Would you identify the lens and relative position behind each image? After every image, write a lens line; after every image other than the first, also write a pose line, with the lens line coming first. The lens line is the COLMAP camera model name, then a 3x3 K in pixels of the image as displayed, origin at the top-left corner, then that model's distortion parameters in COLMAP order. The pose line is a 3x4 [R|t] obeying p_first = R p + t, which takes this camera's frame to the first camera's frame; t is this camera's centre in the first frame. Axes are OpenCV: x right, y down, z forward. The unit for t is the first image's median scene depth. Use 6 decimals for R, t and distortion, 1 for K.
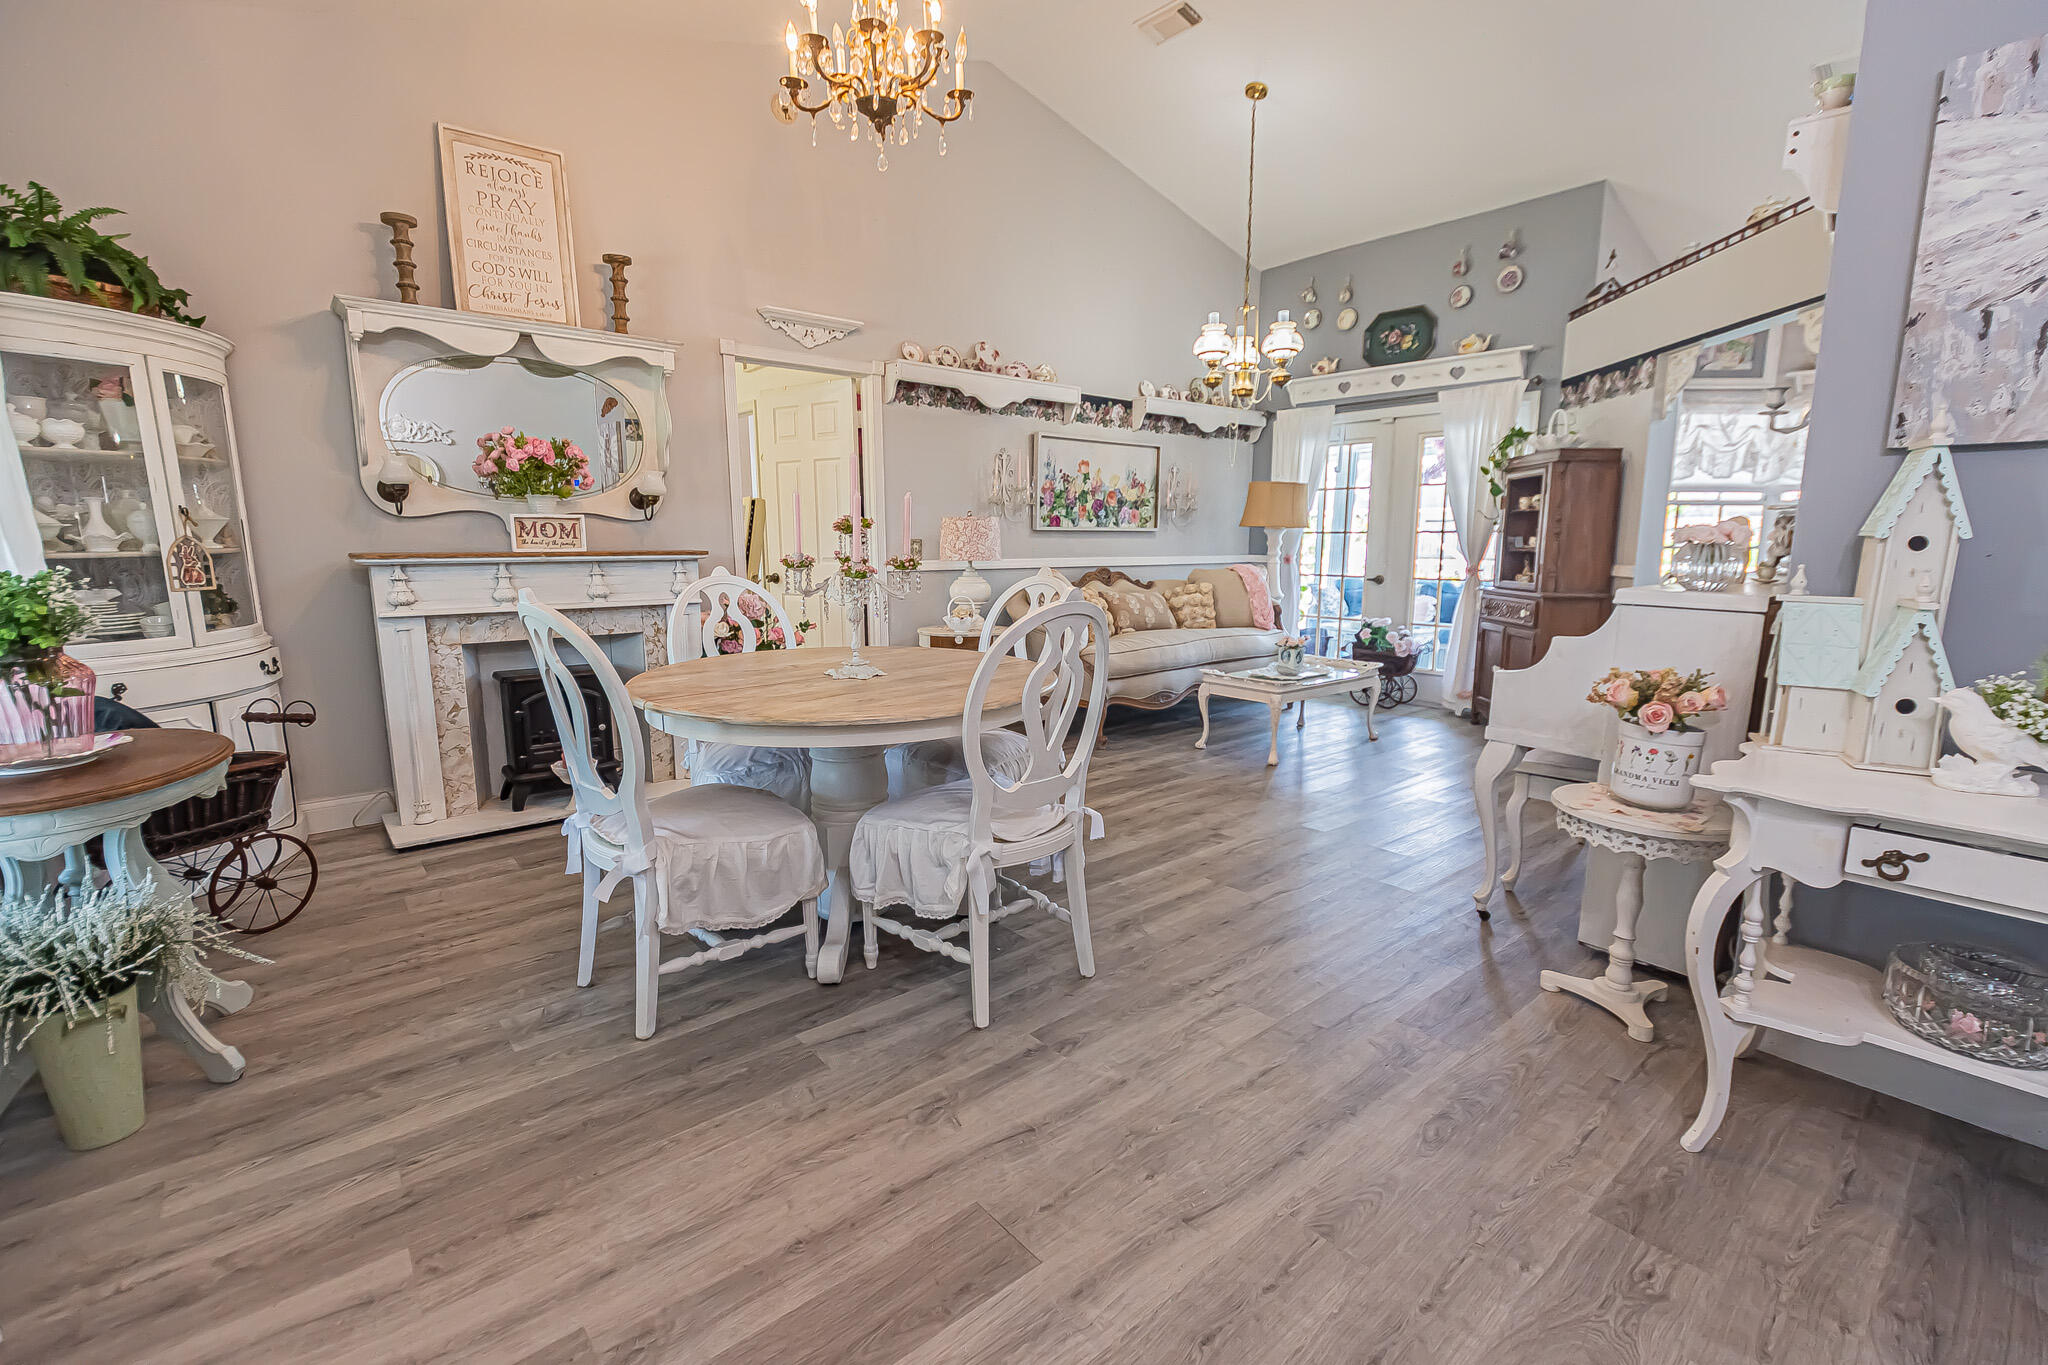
lens RADIAL K [[908.4, 0, 1023.2], [0, 908.4, 685.4], [0, 0, 1]] dist [-0.002338, -0.000264]
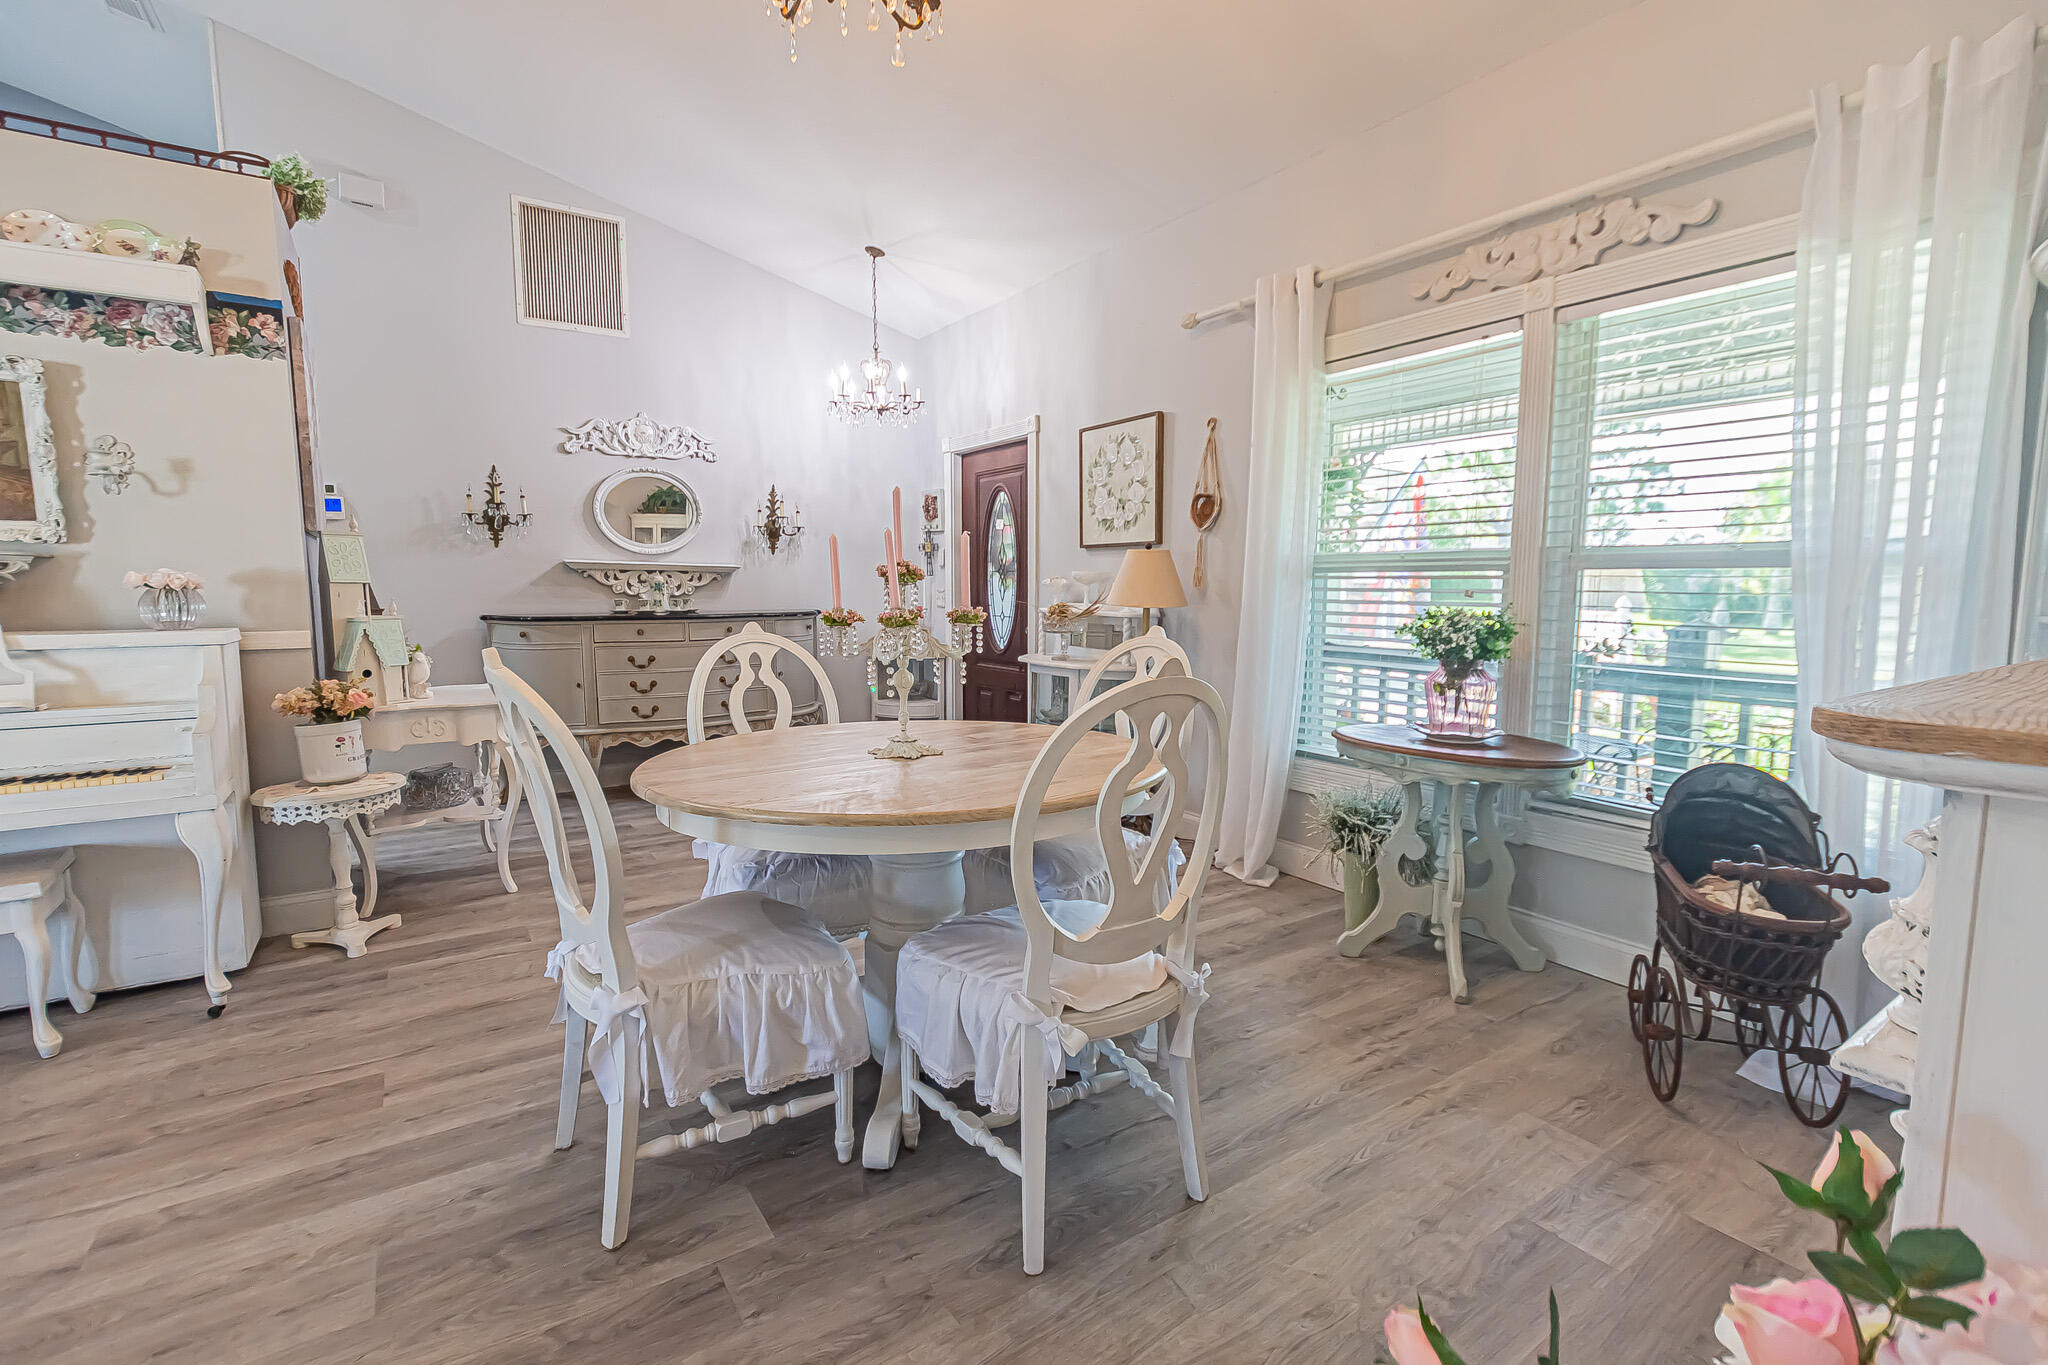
lens RADIAL K [[908.4, 0, 1027.4], [0, 908.4, 682.3], [0, 0, 1]] dist [-0.002338, -0.000264]
pose [[-0.994805, -0.017542, 0.100278, -0.173087], [0.009960, 0.963544, 0.267364, -0.135638], [-0.101312, 0.266973, -0.958364, 0.812699]]
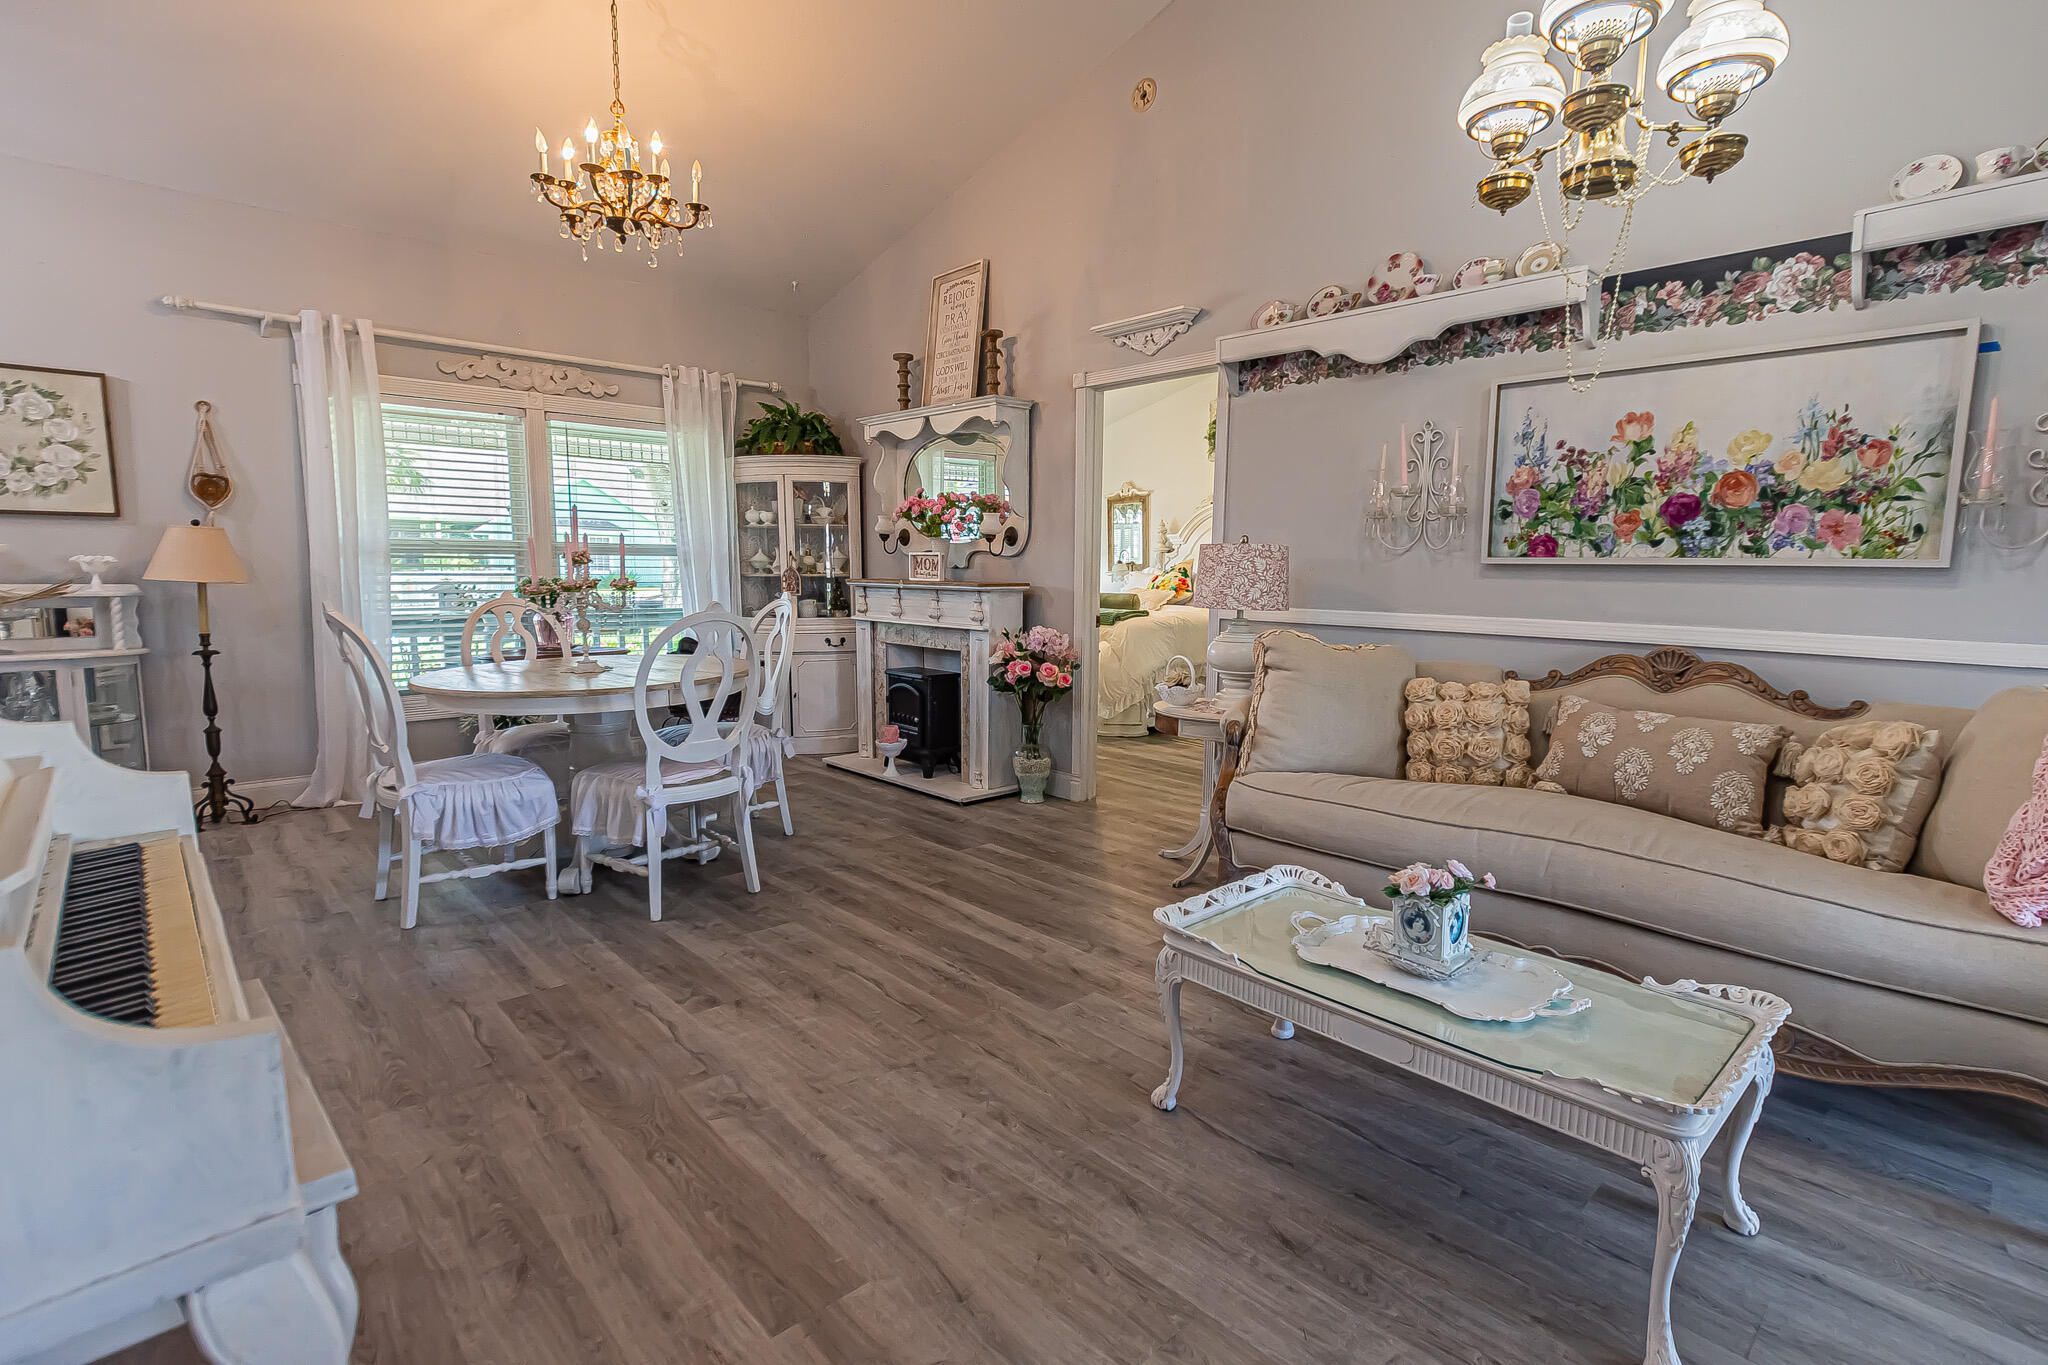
lens RADIAL K [[957.9, 0, 1030.3], [0, 957.9, 682.7], [0, 0, 1]] dist [-0.006476, -0.001031]
pose [[0.050110, 0.118455, -0.991694, 0.565487], [-0.171070, 0.979285, 0.108329, -0.118093], [0.983984, 0.164221, 0.069336, 0.710738]]
